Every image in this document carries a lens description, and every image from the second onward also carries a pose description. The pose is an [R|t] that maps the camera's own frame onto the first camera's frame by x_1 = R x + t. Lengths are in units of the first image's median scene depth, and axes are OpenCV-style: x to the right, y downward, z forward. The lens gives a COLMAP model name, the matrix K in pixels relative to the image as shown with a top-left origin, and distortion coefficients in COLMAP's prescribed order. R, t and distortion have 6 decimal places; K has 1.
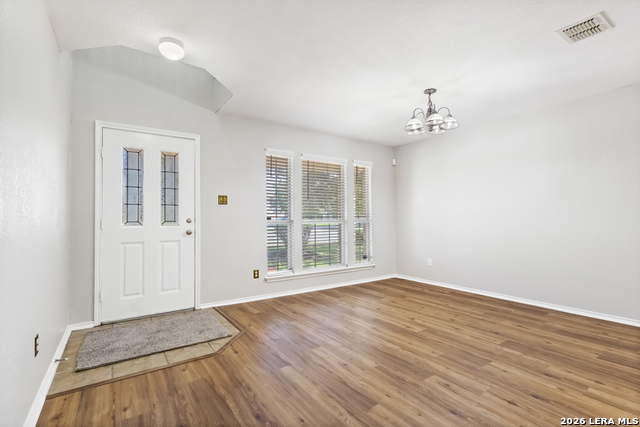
lens RADIAL K [[297.7, 0, 320.0], [0, 297.7, 213.5], [0, 0, 1]] dist [0.001489, 0.000174]
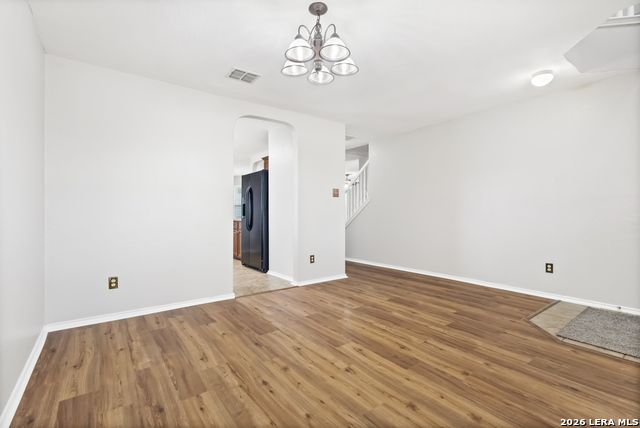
lens RADIAL K [[297.7, 0, 320.0], [0, 297.7, 214.0], [0, 0, 1]] dist [0.001489, 0.000174]
pose [[-0.999030, 0.009670, -0.042951, 0.481441], [0.010440, 0.999788, -0.017726, 0.054701], [0.042770, -0.018157, -0.998920, 1.986154]]
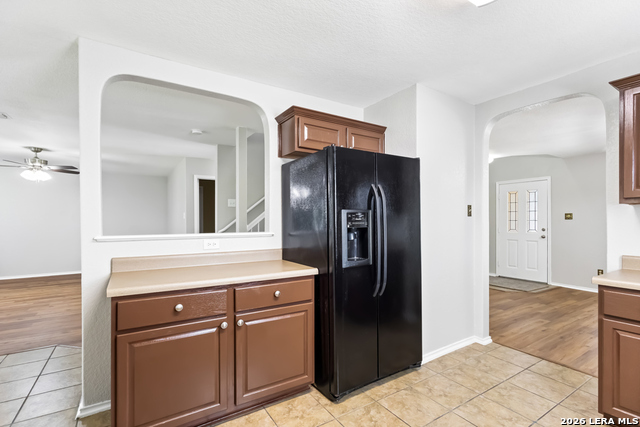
lens RADIAL K [[297.7, 0, 320.0], [0, 297.7, 213.5], [0, 0, 1]] dist [0.001489, 0.000174]
pose [[-0.035731, -0.016335, -0.999228, 1.747723], [0.018548, 0.999683, -0.017005, -0.084246], [0.999189, -0.019141, -0.035417, -0.252400]]
